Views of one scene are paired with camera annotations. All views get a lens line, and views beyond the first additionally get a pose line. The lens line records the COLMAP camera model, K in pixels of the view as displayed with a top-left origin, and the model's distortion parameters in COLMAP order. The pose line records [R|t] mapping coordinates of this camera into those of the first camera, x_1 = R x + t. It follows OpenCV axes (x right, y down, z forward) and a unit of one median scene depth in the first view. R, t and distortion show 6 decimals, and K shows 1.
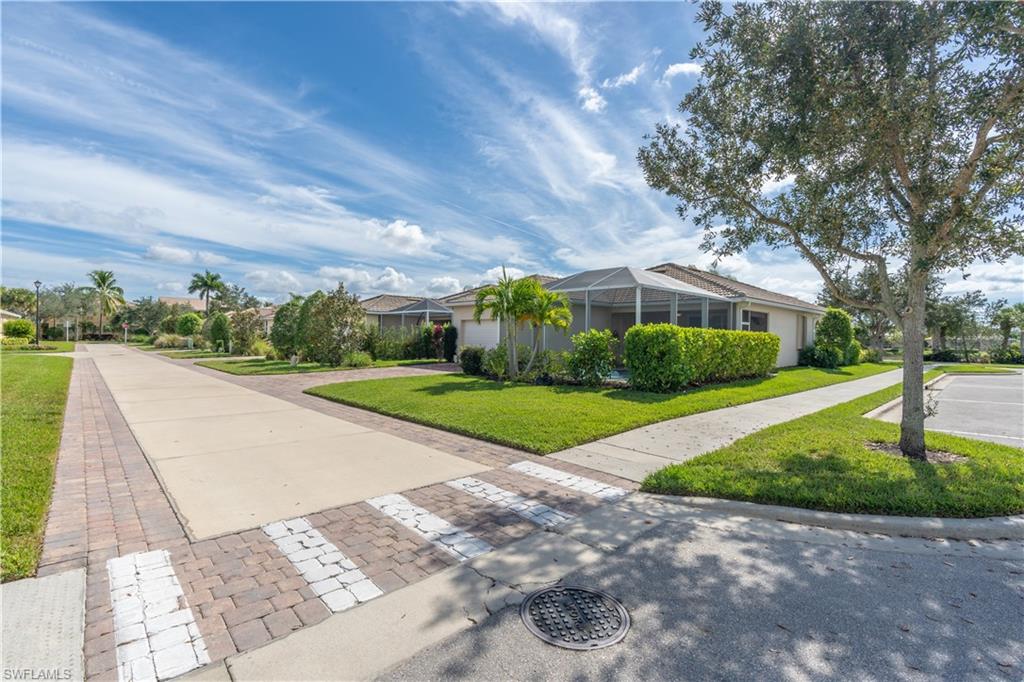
lens RADIAL K [[468.2, 0, 514.5], [0, 468.2, 330.7], [0, 0, 1]] dist [-0.009659, 0.003720]
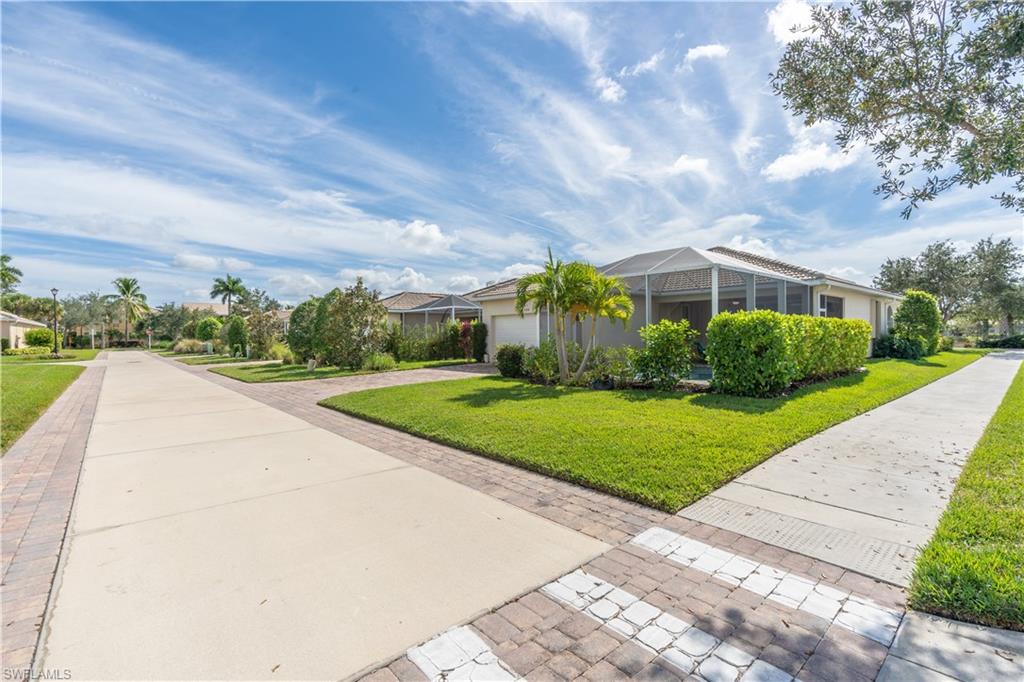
lens RADIAL K [[468.2, 0, 514.3], [0, 468.2, 334.7], [0, 0, 1]] dist [-0.009659, 0.003720]
pose [[0.998832, -0.025588, -0.040998, -0.038335], [0.026207, 0.999550, 0.014625, 0.002455], [0.040605, -0.015682, 0.999052, 0.110669]]
